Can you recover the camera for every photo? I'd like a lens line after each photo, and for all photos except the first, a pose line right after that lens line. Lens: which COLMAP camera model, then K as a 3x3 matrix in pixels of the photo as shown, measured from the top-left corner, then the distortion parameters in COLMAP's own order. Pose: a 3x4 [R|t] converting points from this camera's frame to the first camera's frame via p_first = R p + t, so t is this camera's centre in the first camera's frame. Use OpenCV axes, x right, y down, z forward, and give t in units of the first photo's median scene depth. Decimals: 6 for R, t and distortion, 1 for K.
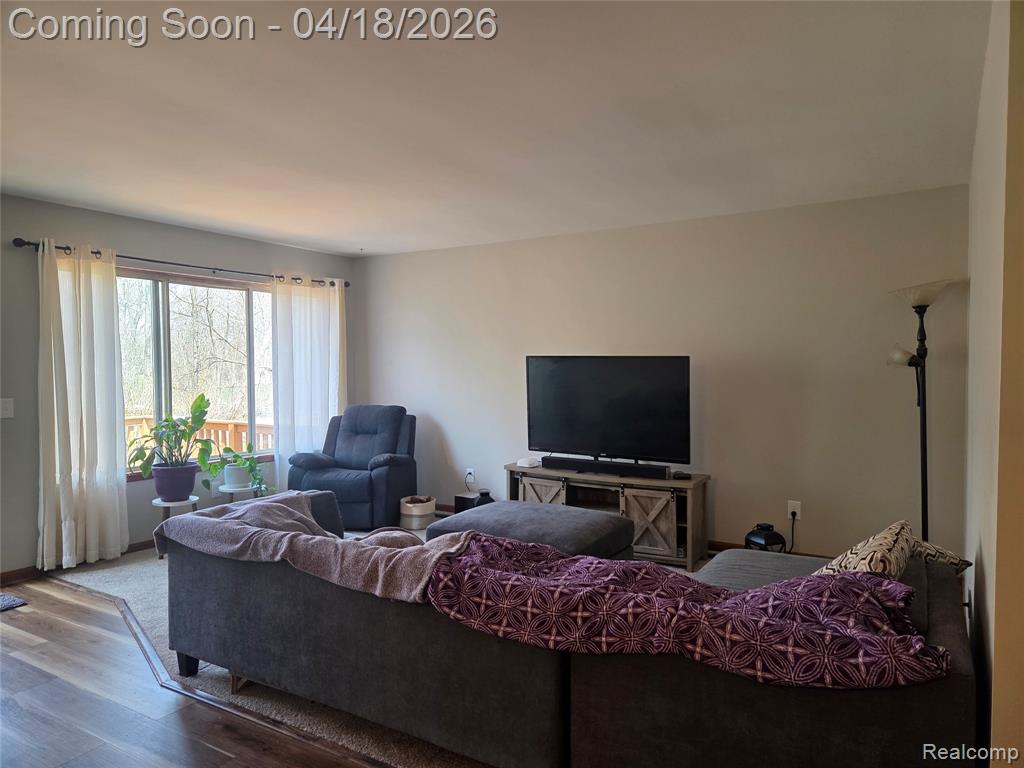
lens RADIAL K [[670.7, 0, 512.0], [0, 670.7, 384.0], [0, 0, 1]] dist [0.072732, -0.063286]
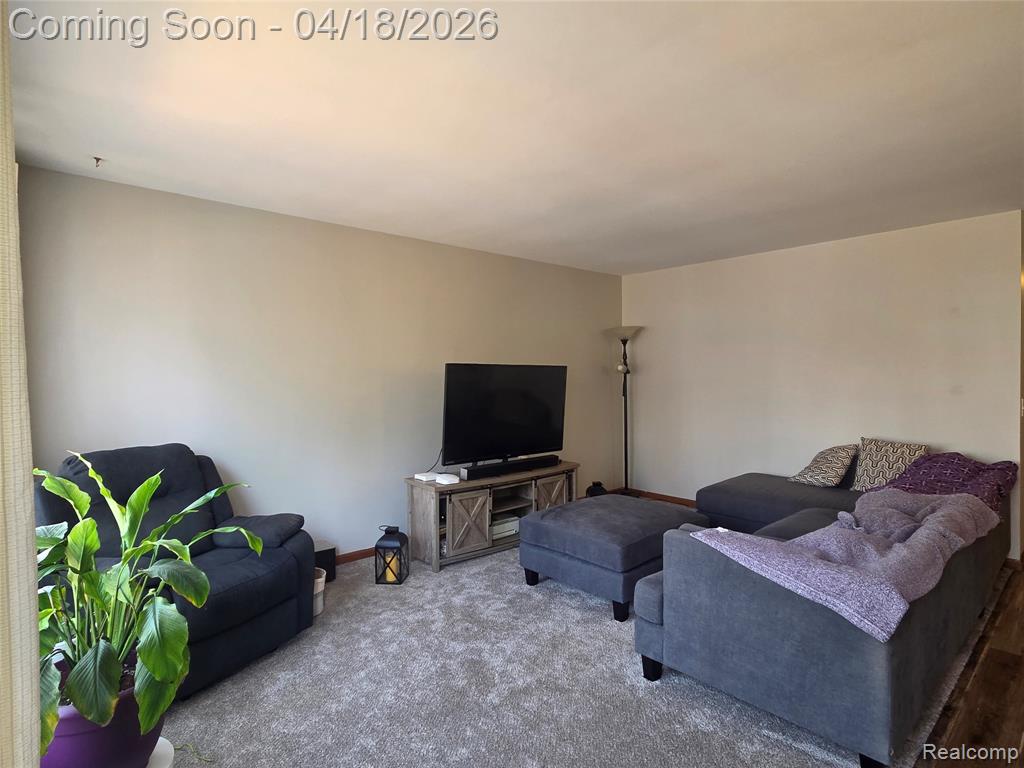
lens RADIAL K [[544.3, 0, 512.0], [0, 544.3, 384.0], [0, 0, 1]] dist [0.000987, 0.000223]
pose [[0.280252, 0.013403, 0.959833, -0.685606], [0.072424, 0.996757, -0.035065, 0.023434], [-0.957190, 0.079342, 0.278373, 0.742703]]
